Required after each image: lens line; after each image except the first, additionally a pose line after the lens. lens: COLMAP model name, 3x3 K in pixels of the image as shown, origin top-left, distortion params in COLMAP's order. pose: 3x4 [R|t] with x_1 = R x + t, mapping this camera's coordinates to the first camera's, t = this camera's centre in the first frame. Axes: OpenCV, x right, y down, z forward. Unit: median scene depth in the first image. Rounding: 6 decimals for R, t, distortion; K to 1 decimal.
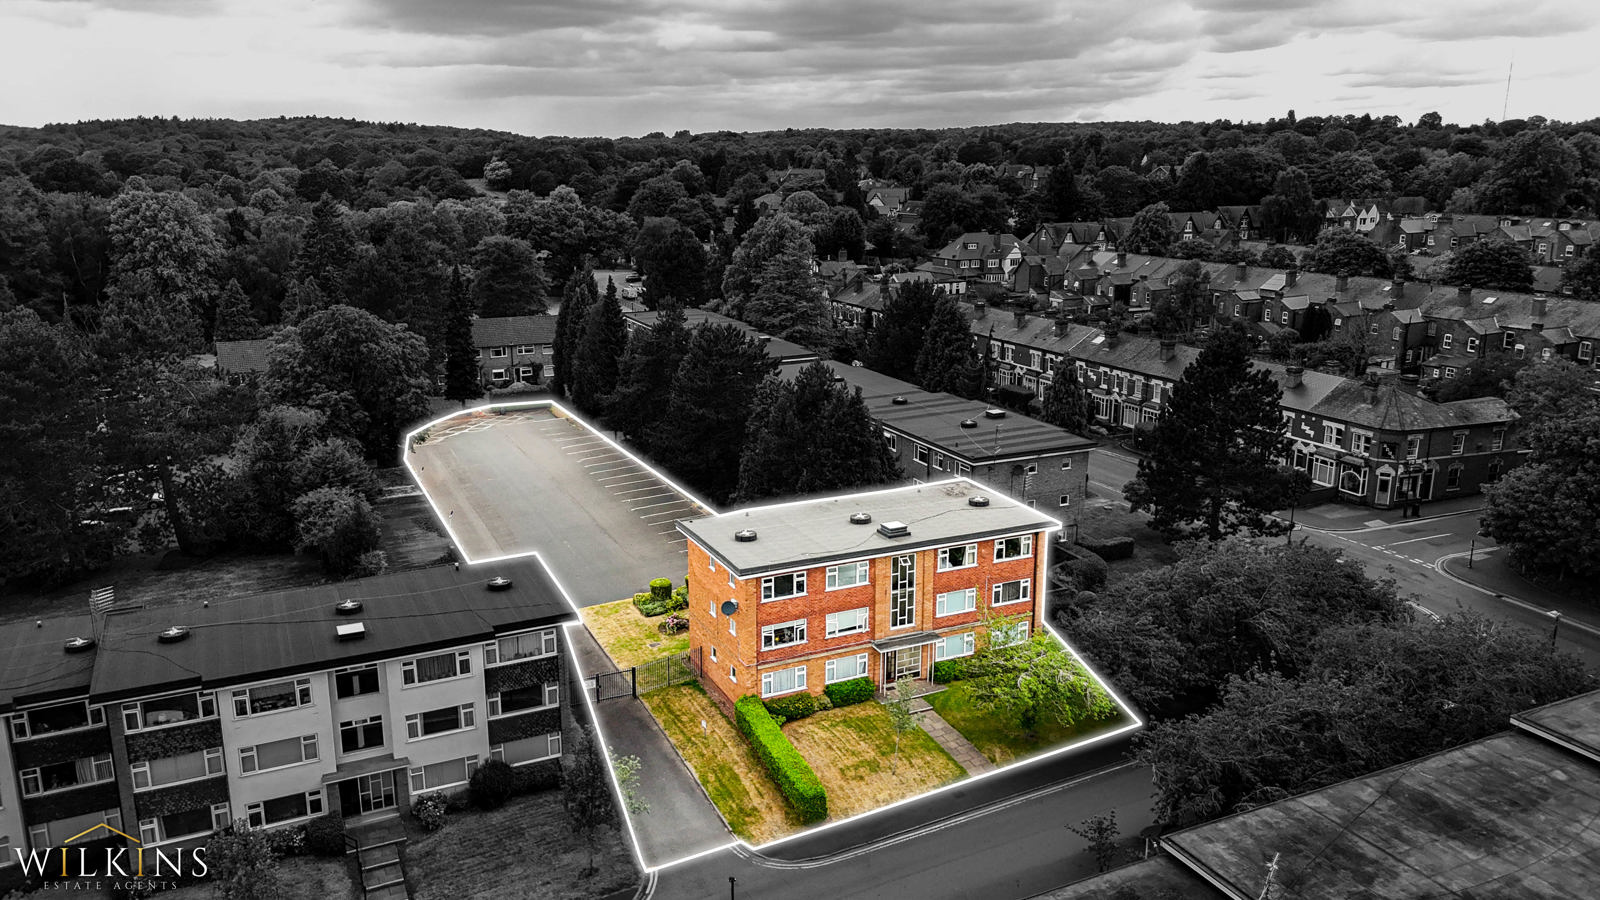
lens RADIAL K [[1157.8, 0, 811.0], [0, 1157.8, 454.9], [0, 0, 1]] dist [0.084373, -0.107817]
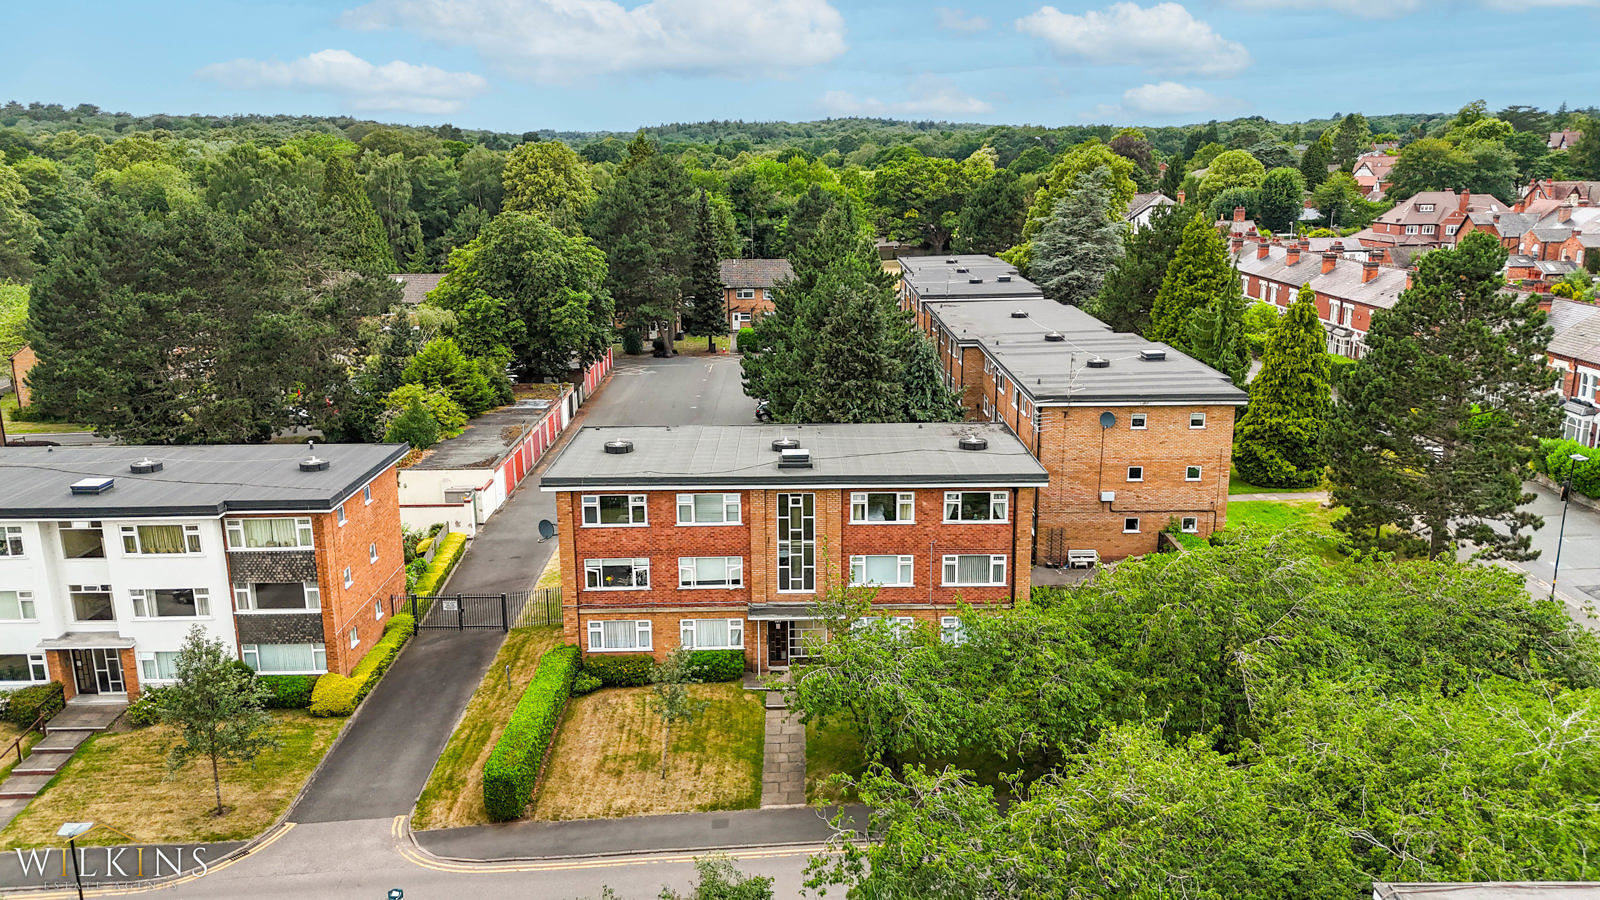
lens RADIAL K [[1168.2, 0, 813.4], [0, 1168.2, 455.2], [0, 0, 1]] dist [0.068967, -0.066438]
pose [[0.907526, 0.097041, -0.408631, 0.386418], [-0.097038, 0.995063, 0.020796, 0.046575], [0.408632, 0.020780, 0.912463, 0.333455]]
